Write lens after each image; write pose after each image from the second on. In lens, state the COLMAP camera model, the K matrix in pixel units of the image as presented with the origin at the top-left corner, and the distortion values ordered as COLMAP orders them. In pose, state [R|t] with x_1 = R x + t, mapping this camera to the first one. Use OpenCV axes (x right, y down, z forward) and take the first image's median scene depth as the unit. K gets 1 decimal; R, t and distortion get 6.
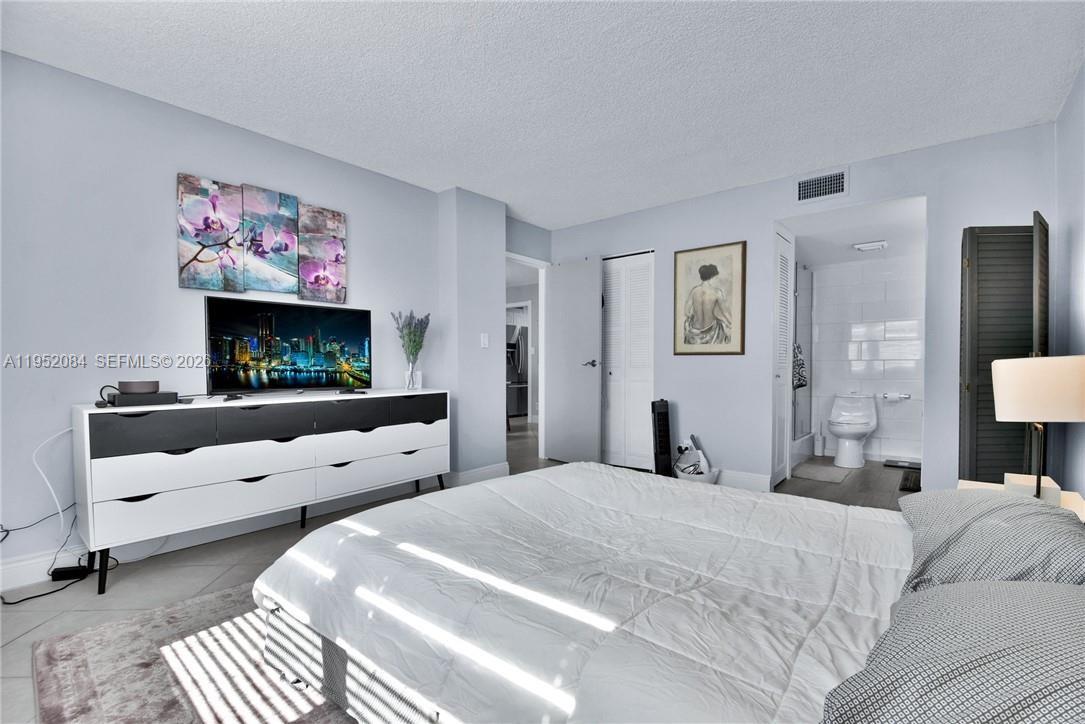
lens RADIAL K [[474.9, 0, 542.6], [0, 474.9, 369.2], [0, 0, 1]] dist [-0.002776, -0.000205]
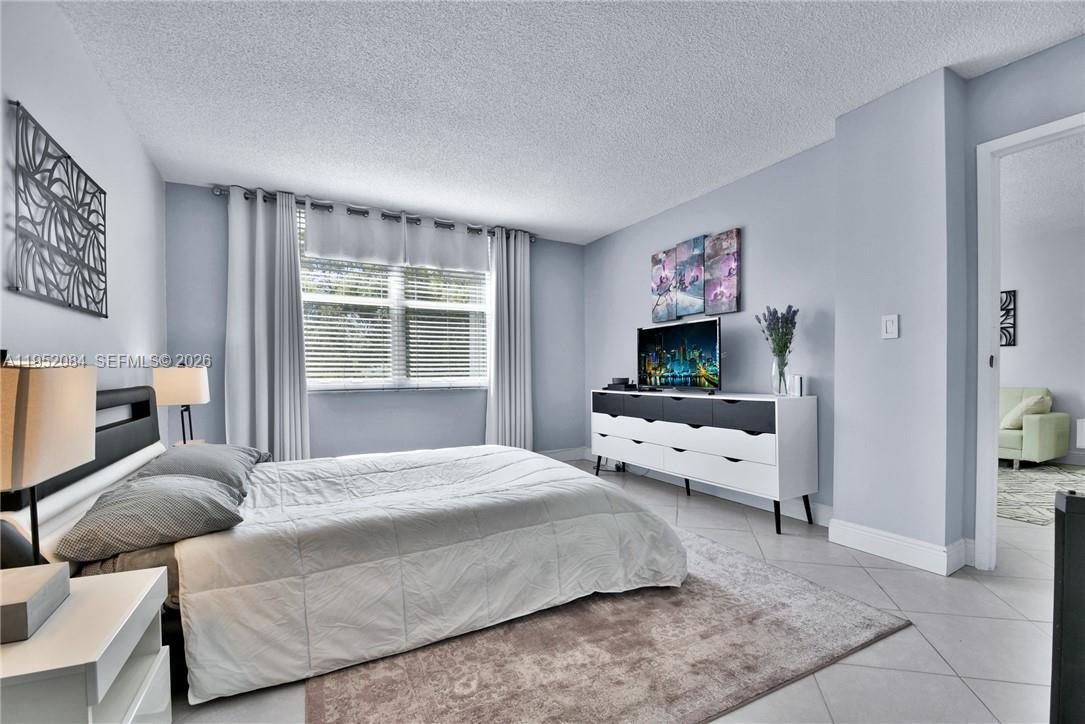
lens RADIAL K [[474.9, 0, 540.9], [0, 474.9, 370.1], [0, 0, 1]] dist [-0.002776, -0.000205]
pose [[-0.372202, -0.003002, -0.928147, 0.820585], [-0.005563, 0.999984, -0.001004, -0.002328], [0.928135, 0.004790, -0.372213, 1.087392]]
